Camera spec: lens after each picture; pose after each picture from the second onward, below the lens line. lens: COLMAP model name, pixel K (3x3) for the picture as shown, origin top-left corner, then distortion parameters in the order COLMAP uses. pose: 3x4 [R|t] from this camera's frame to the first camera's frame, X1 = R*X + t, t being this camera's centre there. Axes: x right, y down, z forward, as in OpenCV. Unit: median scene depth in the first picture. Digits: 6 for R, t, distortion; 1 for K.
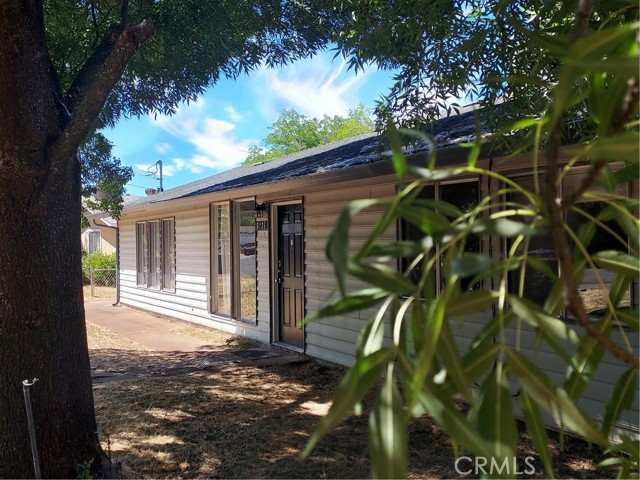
lens RADIAL K [[456.8, 0, 321.9], [0, 456.8, 233.2], [0, 0, 1]] dist [0.066997, -0.054502]
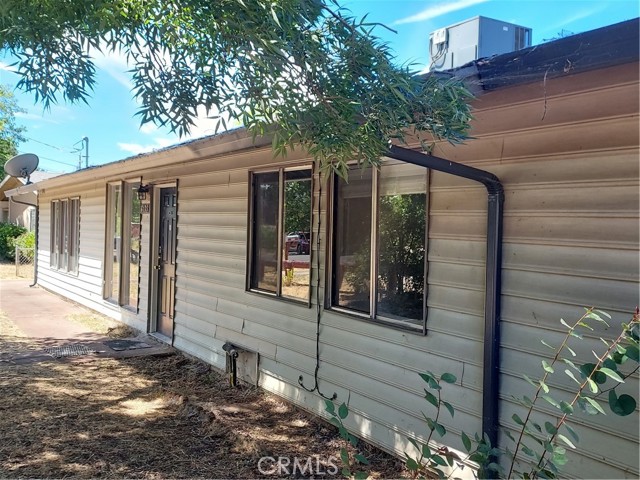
lens RADIAL K [[456.8, 0, 321.9], [0, 456.8, 233.2], [0, 0, 1]] dist [0.066997, -0.054502]
pose [[0.998893, 0.042139, 0.020900, 0.238294], [-0.042609, 0.998837, 0.022555, -0.003087], [-0.019925, -0.023420, 0.999527, 0.052143]]
